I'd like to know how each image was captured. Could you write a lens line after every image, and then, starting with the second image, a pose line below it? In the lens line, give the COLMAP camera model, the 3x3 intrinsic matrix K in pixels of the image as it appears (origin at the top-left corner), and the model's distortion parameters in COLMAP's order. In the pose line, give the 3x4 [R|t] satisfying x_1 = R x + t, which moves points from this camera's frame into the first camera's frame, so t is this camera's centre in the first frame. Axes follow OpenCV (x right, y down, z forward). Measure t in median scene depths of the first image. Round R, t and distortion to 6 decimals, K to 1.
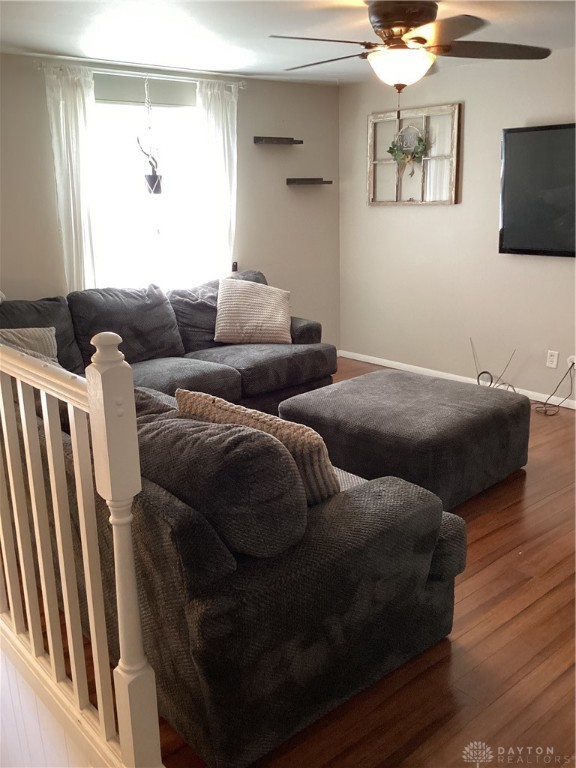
lens RADIAL K [[701.1, 0, 289.8], [0, 701.1, 398.2], [0, 0, 1]] dist [0.127692, -0.238923]
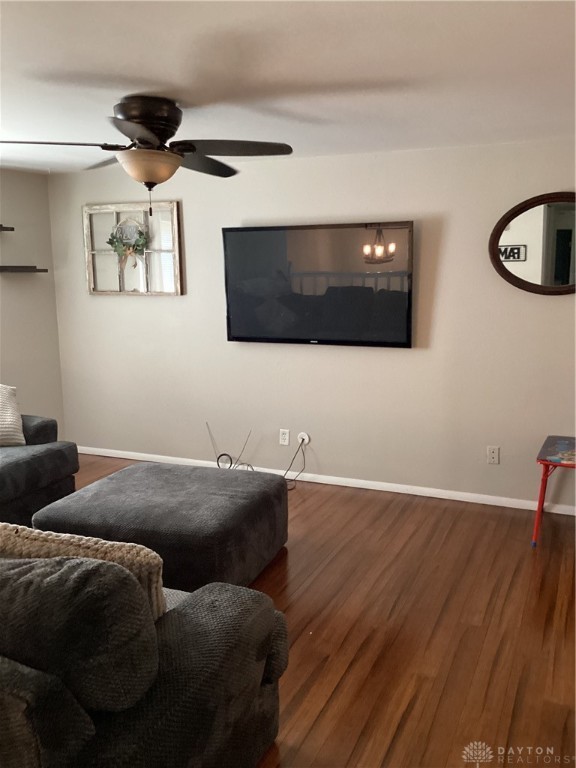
lens RADIAL K [[701.1, 0, 289.8], [0, 701.1, 398.2], [0, 0, 1]] dist [0.127692, -0.238923]
pose [[0.901736, -0.061887, 0.427834, -0.093465], [0.109747, 0.990048, -0.088098, -0.023446], [-0.418124, 0.126394, 0.899554, 0.042166]]
